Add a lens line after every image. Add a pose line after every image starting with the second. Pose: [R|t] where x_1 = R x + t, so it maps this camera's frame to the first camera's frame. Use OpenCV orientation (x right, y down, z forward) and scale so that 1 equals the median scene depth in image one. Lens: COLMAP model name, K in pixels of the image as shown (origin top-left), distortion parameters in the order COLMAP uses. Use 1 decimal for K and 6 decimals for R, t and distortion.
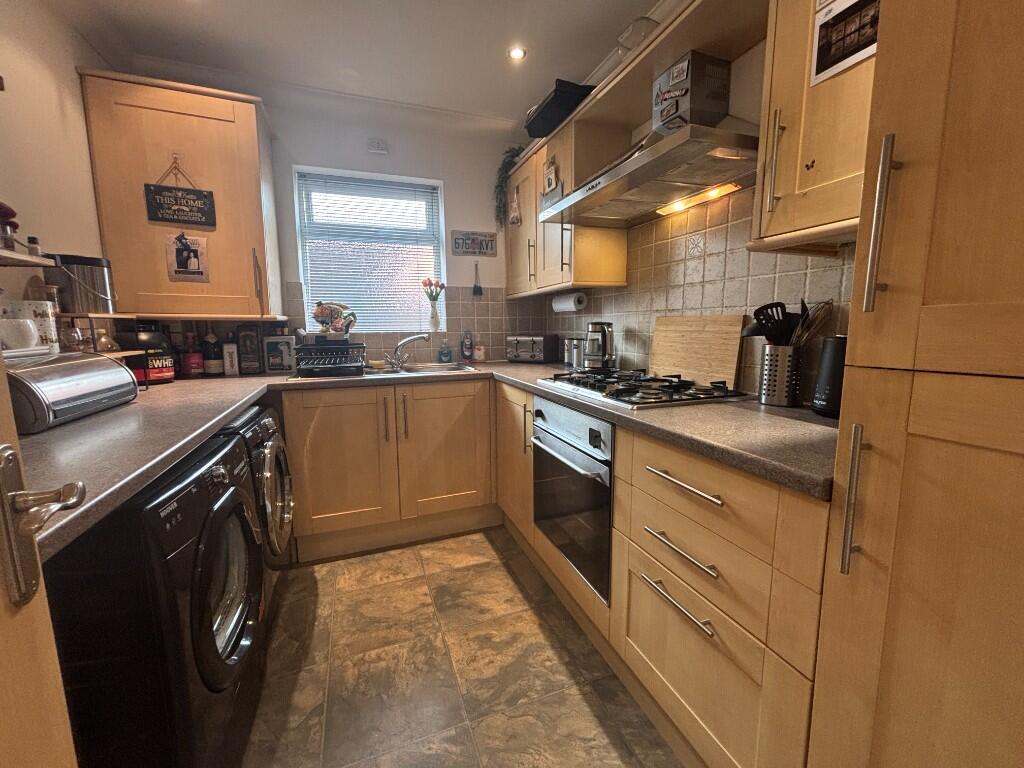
lens RADIAL K [[412.1, 0, 510.9], [0, 412.1, 385.1], [0, 0, 1]] dist [-0.003047, -0.000187]
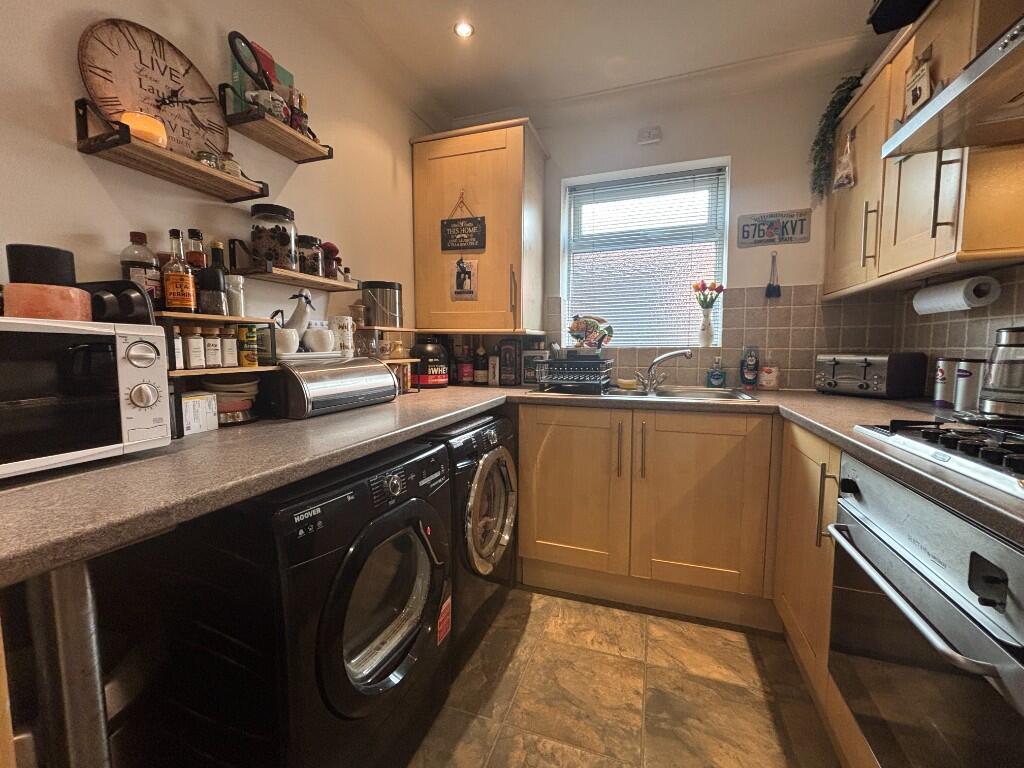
lens RADIAL K [[412.1, 0, 510.9], [0, 412.1, 385.1], [0, 0, 1]] dist [-0.003047, -0.000187]
pose [[0.765961, 0.063157, -0.639777, 0.051015], [-0.095554, 0.995293, -0.016148, -0.011904], [0.635746, 0.073502, 0.768391, 0.208102]]
